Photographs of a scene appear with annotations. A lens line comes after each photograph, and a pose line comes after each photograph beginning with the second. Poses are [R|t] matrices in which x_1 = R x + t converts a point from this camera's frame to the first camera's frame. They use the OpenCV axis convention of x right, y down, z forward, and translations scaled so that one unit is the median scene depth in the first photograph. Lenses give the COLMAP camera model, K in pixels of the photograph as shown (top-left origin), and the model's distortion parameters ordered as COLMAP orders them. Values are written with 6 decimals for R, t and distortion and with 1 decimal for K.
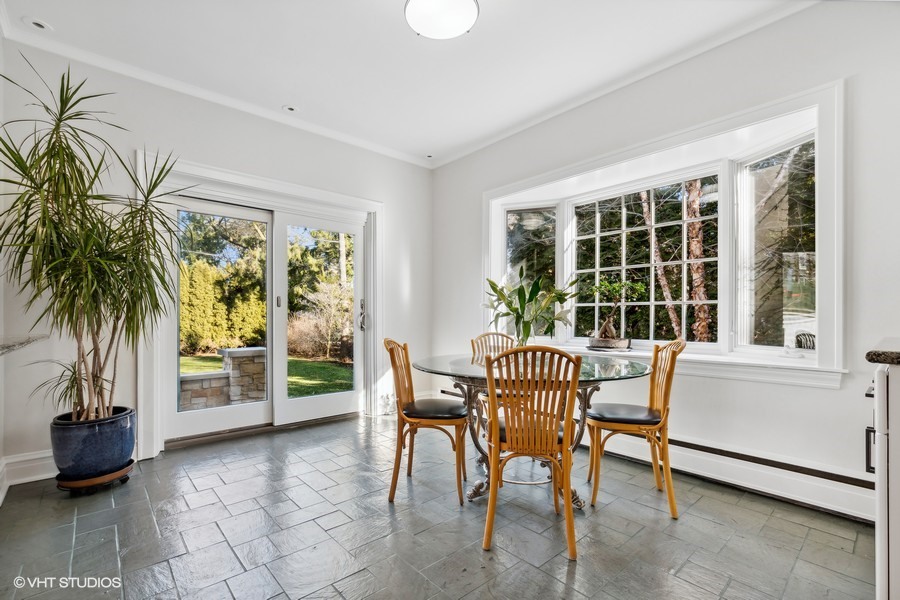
lens RADIAL K [[399.3, 0, 445.1], [0, 399.3, 317.9], [0, 0, 1]] dist [0.001819, 0.000043]
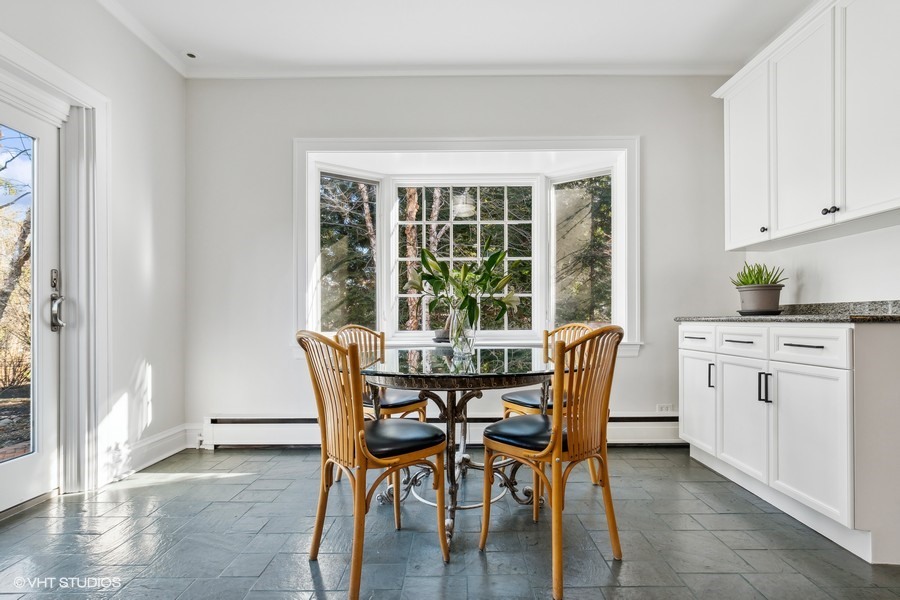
lens RADIAL K [[399.3, 0, 445.1], [0, 399.3, 317.9], [0, 0, 1]] dist [0.001819, 0.000043]
pose [[0.668301, -0.003204, 0.743884, -0.268548], [0.008700, 0.999956, -0.003510, 0.022333], [-0.743840, 0.008818, 0.668299, 0.303635]]
